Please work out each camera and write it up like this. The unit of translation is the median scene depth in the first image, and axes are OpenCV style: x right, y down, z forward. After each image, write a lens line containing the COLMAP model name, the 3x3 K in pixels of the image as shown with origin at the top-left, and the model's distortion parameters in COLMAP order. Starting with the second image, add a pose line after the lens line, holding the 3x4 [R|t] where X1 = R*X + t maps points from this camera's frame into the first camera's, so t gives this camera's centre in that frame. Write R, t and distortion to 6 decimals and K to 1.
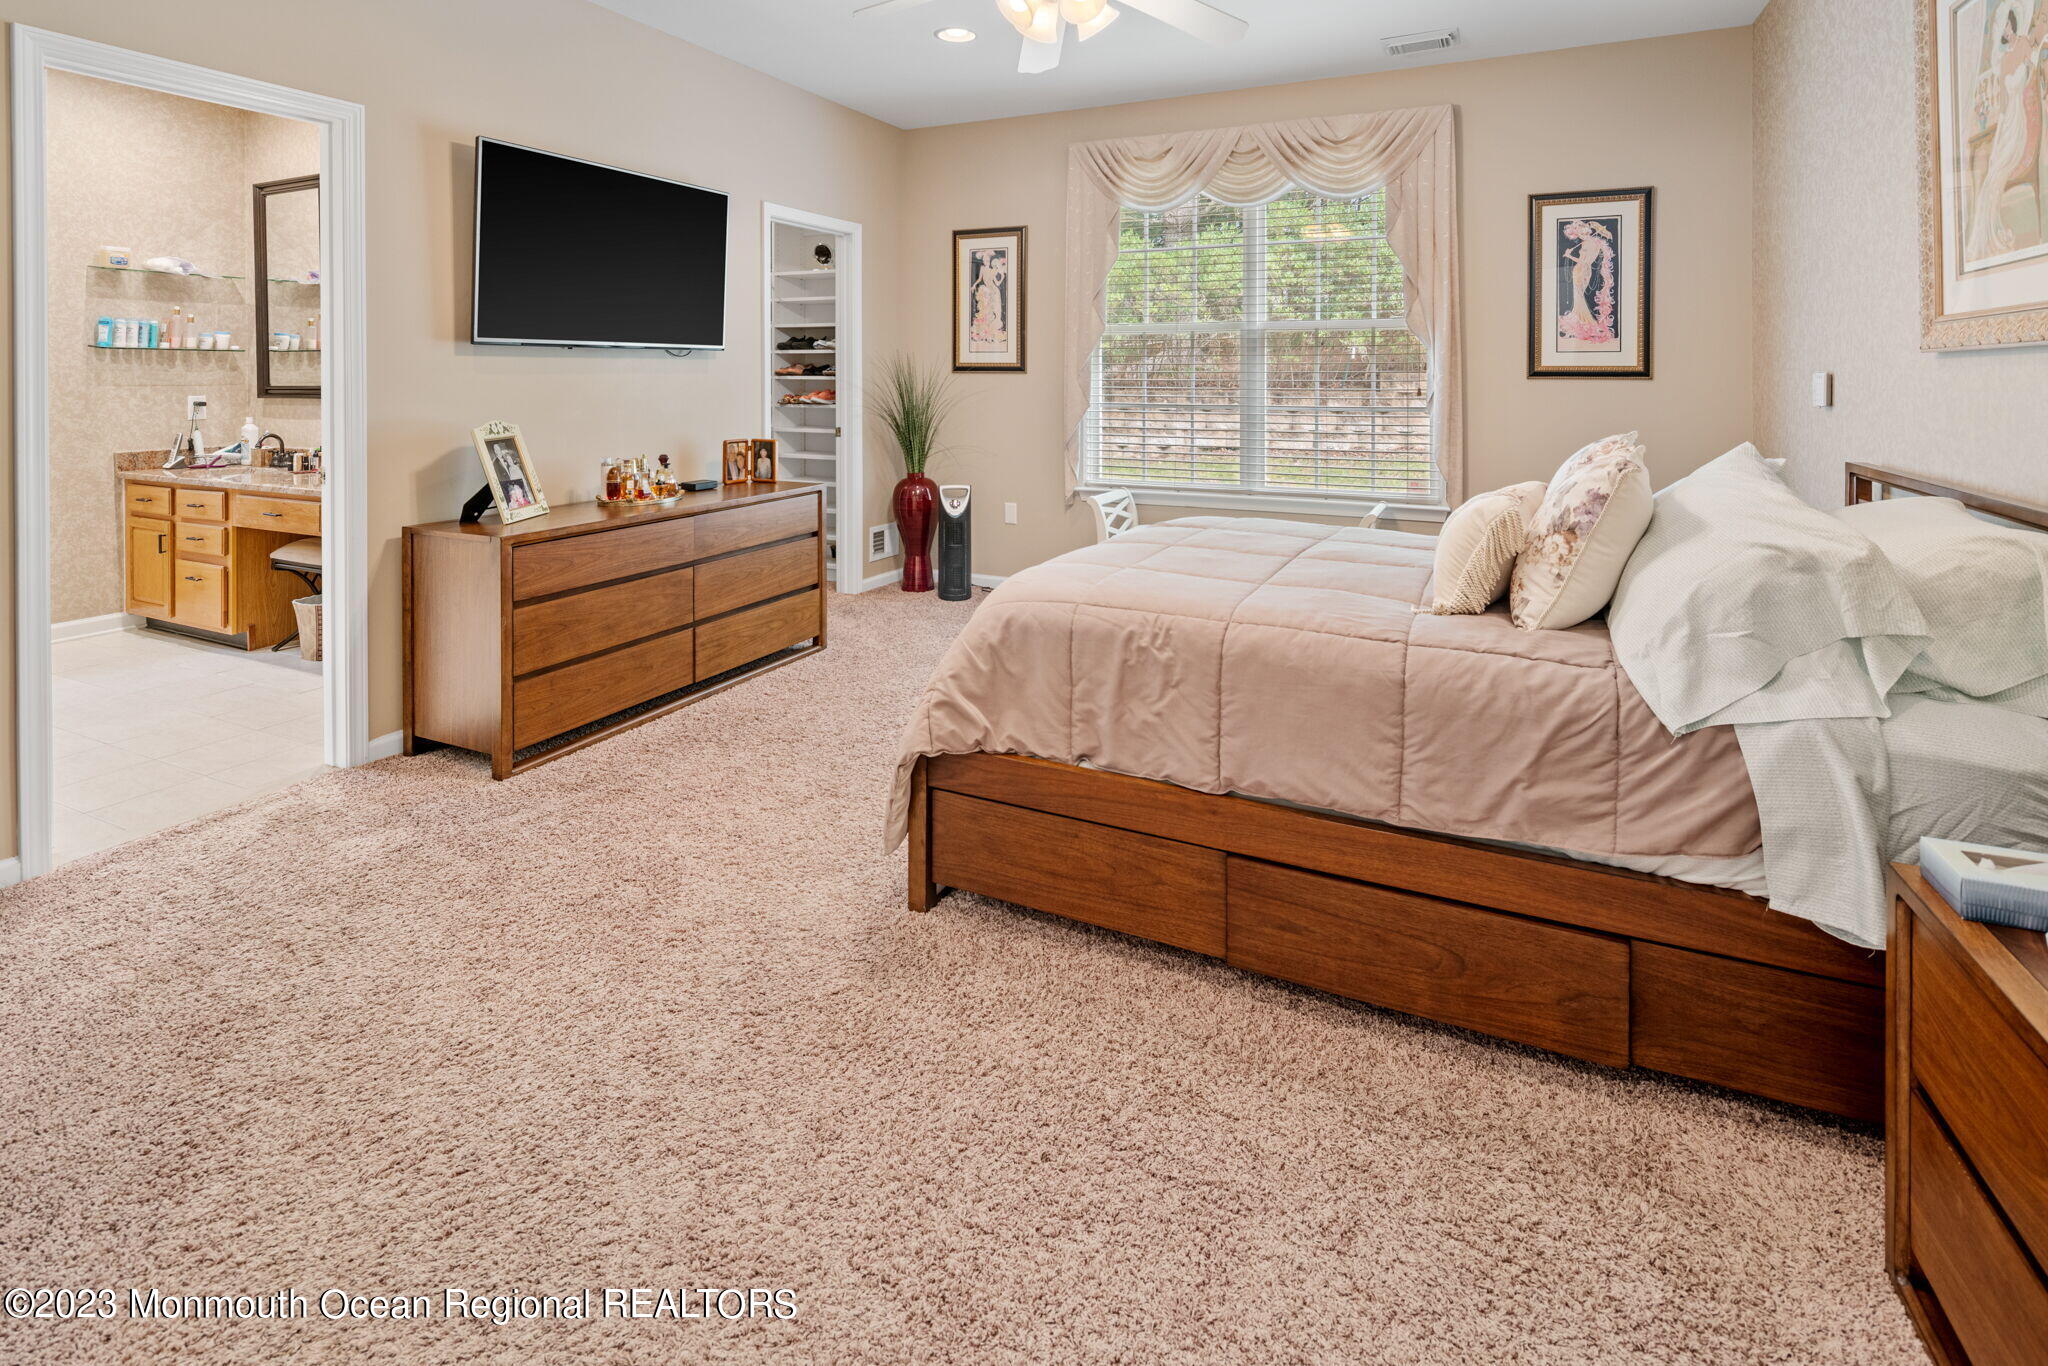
lens RADIAL K [[1001.0, 0, 1019.9], [0, 1001.0, 385.4], [0, 0, 1]] dist [0.003000, -0.003142]
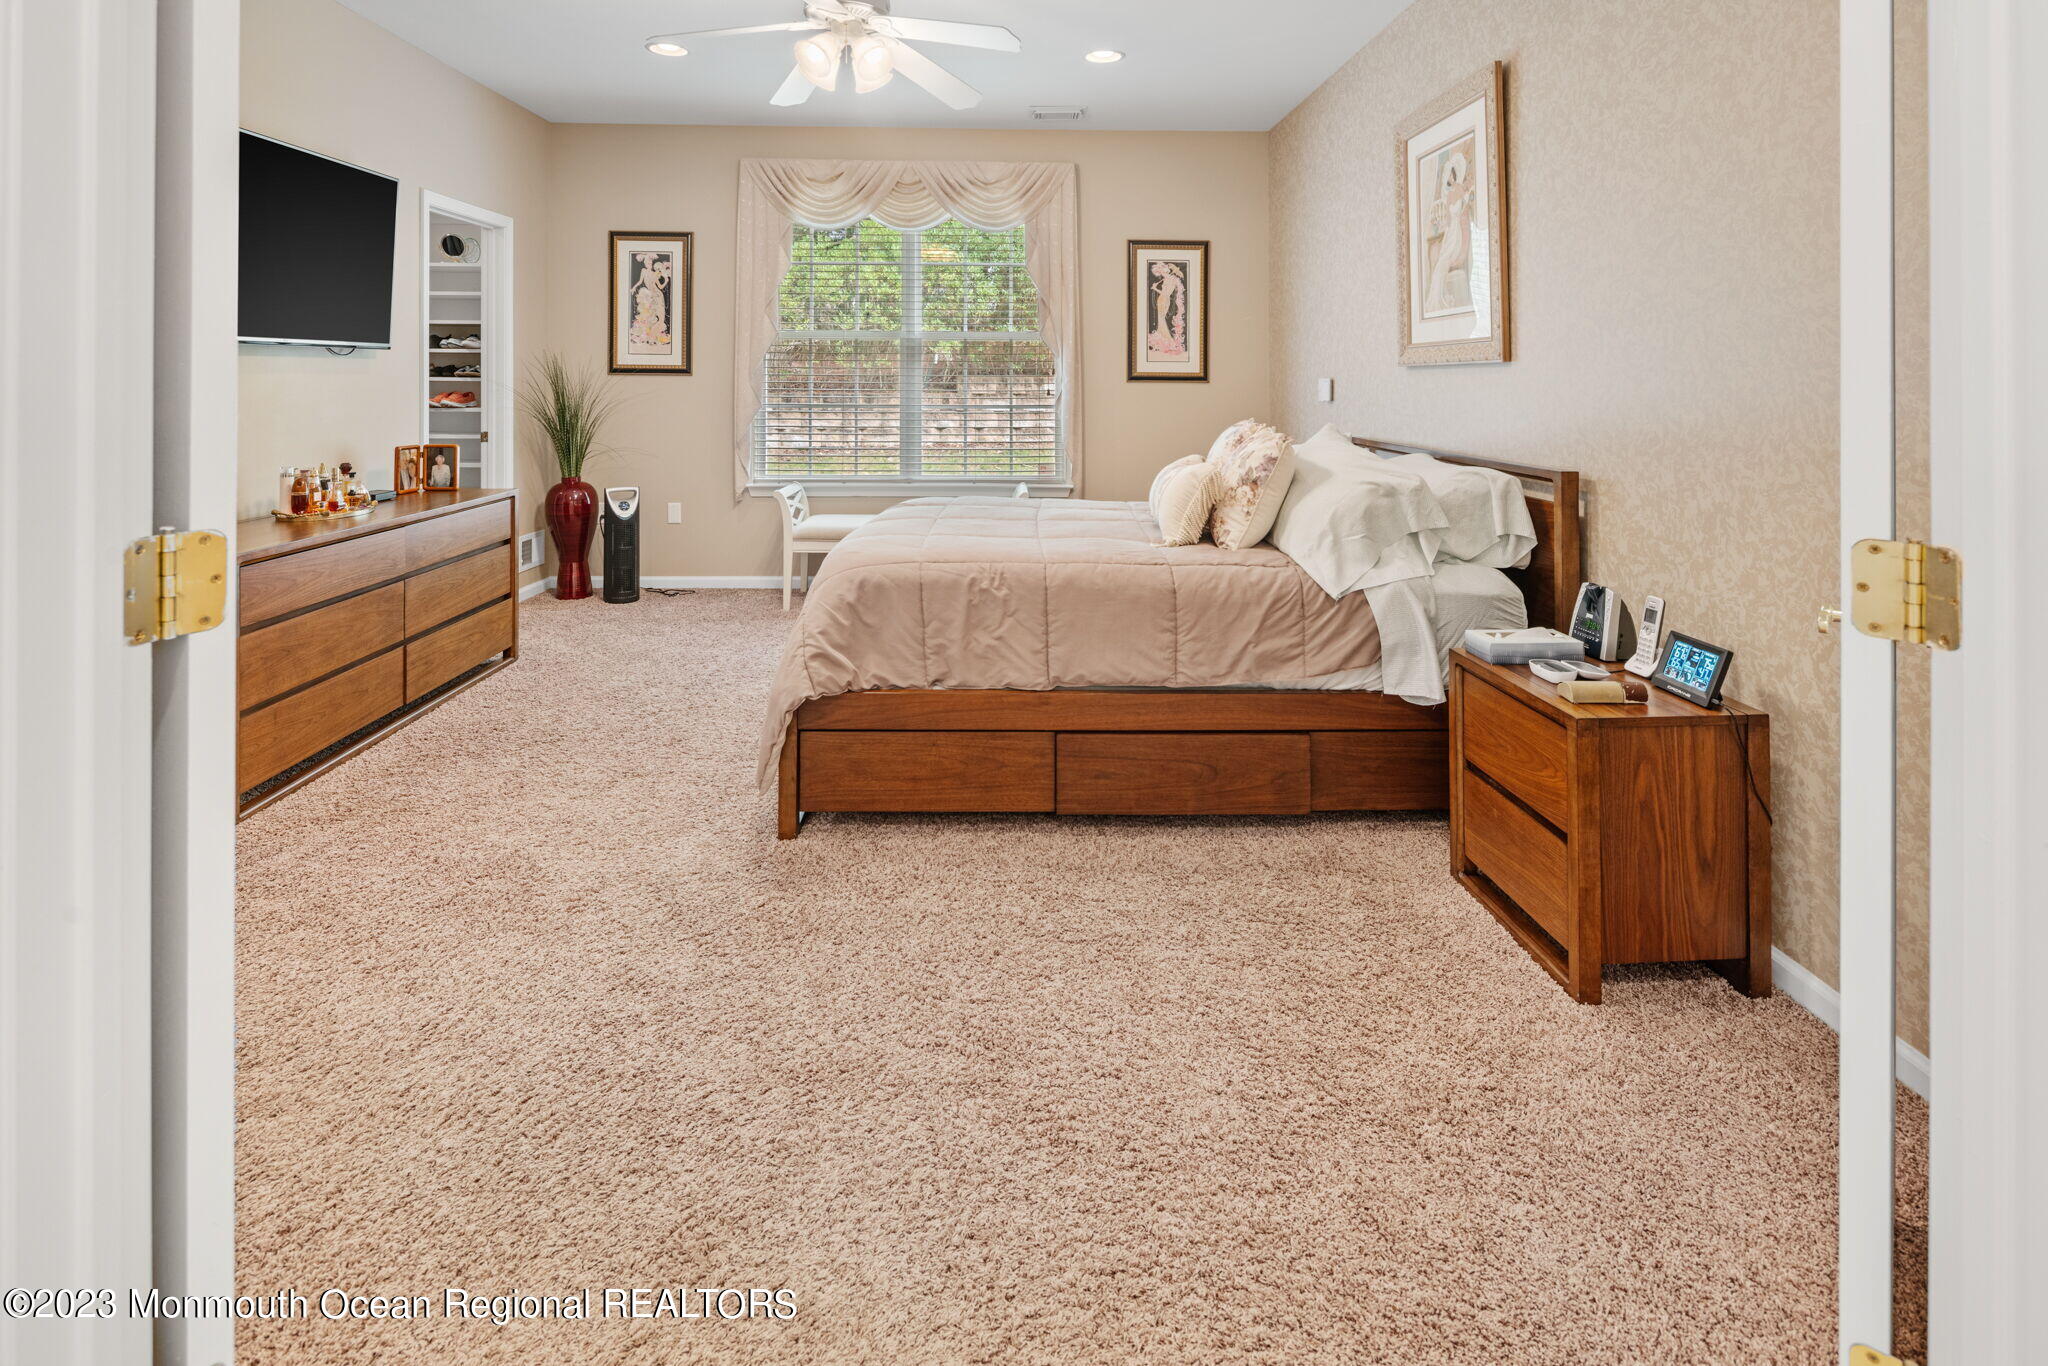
lens RADIAL K [[996.3, 0, 1021.8], [0, 996.3, 376.9], [0, 0, 1]] dist [0.007750, -0.007299]
pose [[0.890147, 0.004591, 0.455649, -0.245316], [0.000368, 0.999942, -0.010794, 0.000787], [-0.455672, 0.009776, 0.890094, -0.099938]]
